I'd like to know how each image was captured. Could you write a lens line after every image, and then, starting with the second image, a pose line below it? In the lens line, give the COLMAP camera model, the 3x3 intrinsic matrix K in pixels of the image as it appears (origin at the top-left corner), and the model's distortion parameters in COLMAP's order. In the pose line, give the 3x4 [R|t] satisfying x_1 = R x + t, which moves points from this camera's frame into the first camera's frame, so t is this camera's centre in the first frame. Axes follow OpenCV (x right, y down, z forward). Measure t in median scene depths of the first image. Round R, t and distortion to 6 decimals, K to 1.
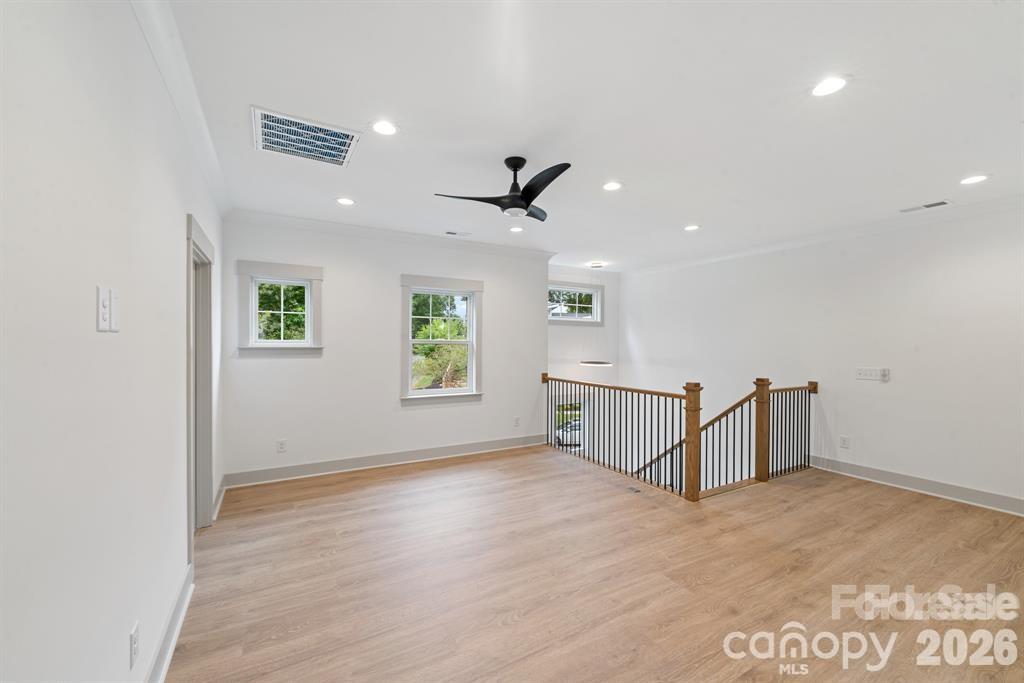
lens RADIAL K [[415.6, 0, 505.8], [0, 415.6, 347.5], [0, 0, 1]] dist [-0.001536, -0.000654]
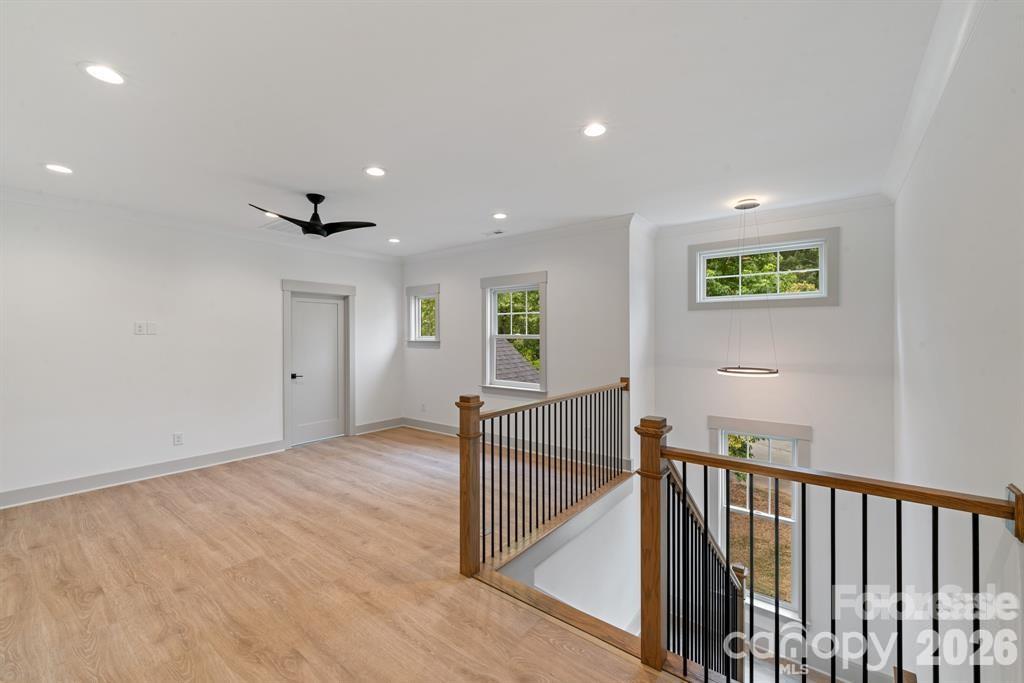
lens RADIAL K [[415.6, 0, 509.3], [0, 415.6, 336.7], [0, 0, 1]] dist [-0.001536, -0.000654]
pose [[0.382096, -0.006493, -0.924100, 1.297354], [-0.009105, 0.999900, -0.010790, -0.003307], [0.924078, 0.012536, 0.381999, 0.955590]]
